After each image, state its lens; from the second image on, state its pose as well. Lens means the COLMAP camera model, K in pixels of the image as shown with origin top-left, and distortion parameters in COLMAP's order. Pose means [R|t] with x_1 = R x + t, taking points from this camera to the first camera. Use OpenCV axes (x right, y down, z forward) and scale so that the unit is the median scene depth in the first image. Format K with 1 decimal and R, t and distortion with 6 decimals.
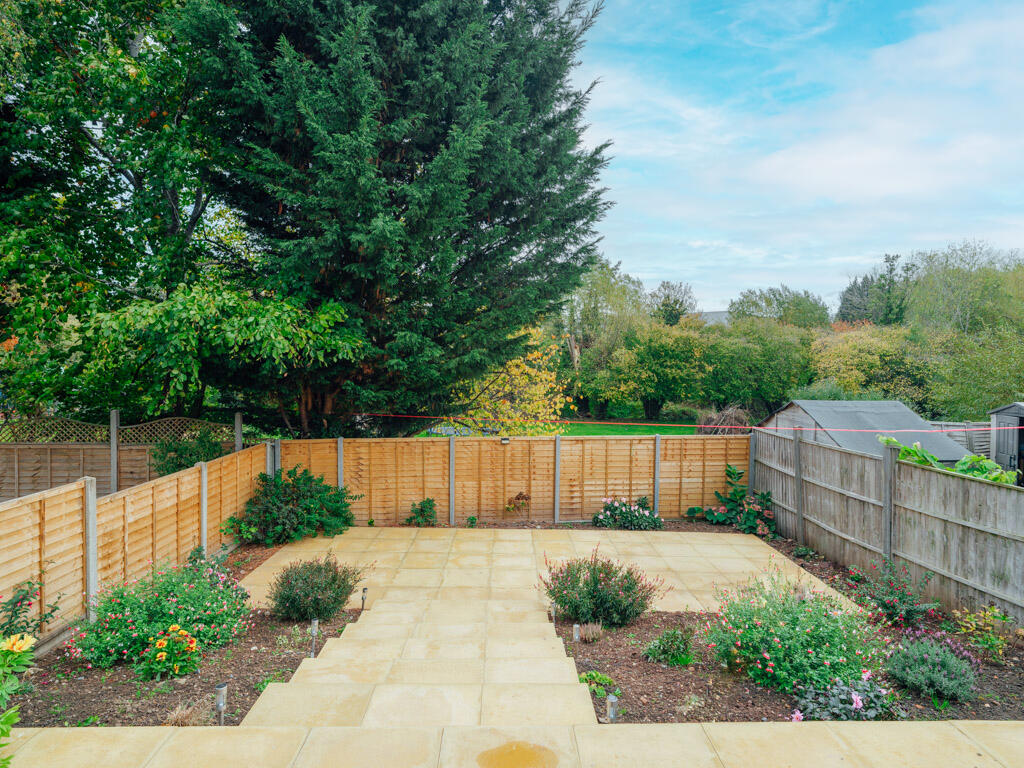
lens RADIAL K [[551.7, 0, 507.0], [0, 551.7, 388.0], [0, 0, 1]] dist [0.004360, -0.002615]
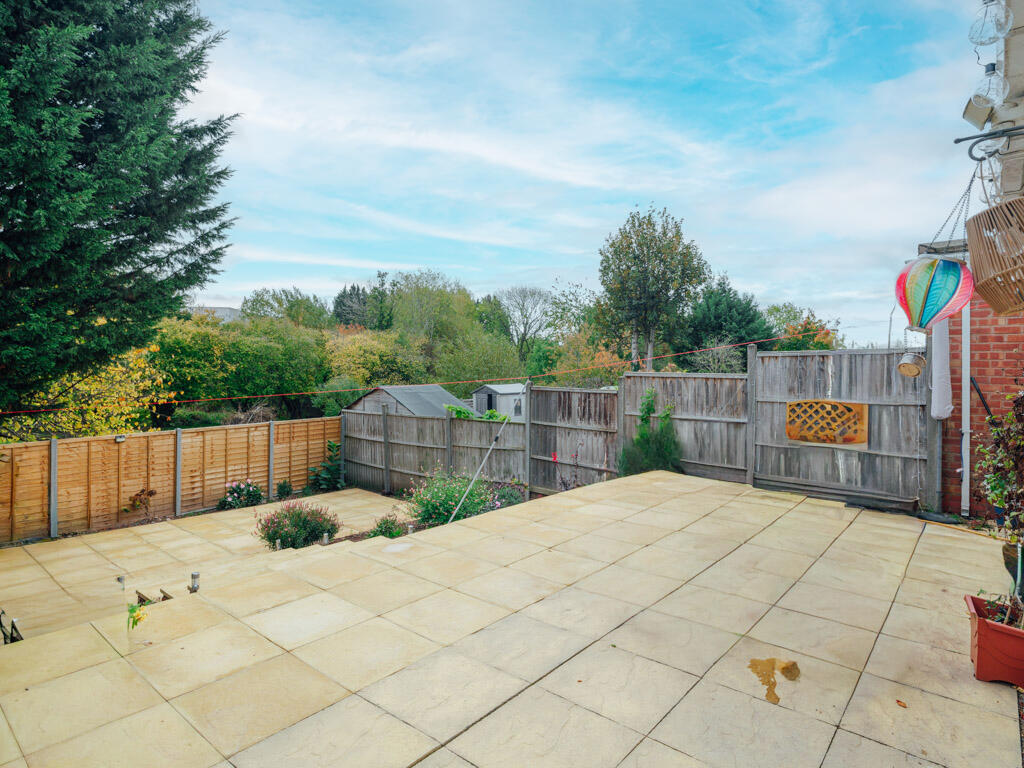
lens RADIAL K [[551.7, 0, 518.2], [0, 551.7, 378.0], [0, 0, 1]] dist [0.004360, -0.002615]
pose [[0.662652, -0.021908, 0.748607, -0.240743], [0.034334, 0.999410, -0.001144, 0.014550], [-0.748140, 0.026461, 0.663013, -0.138782]]
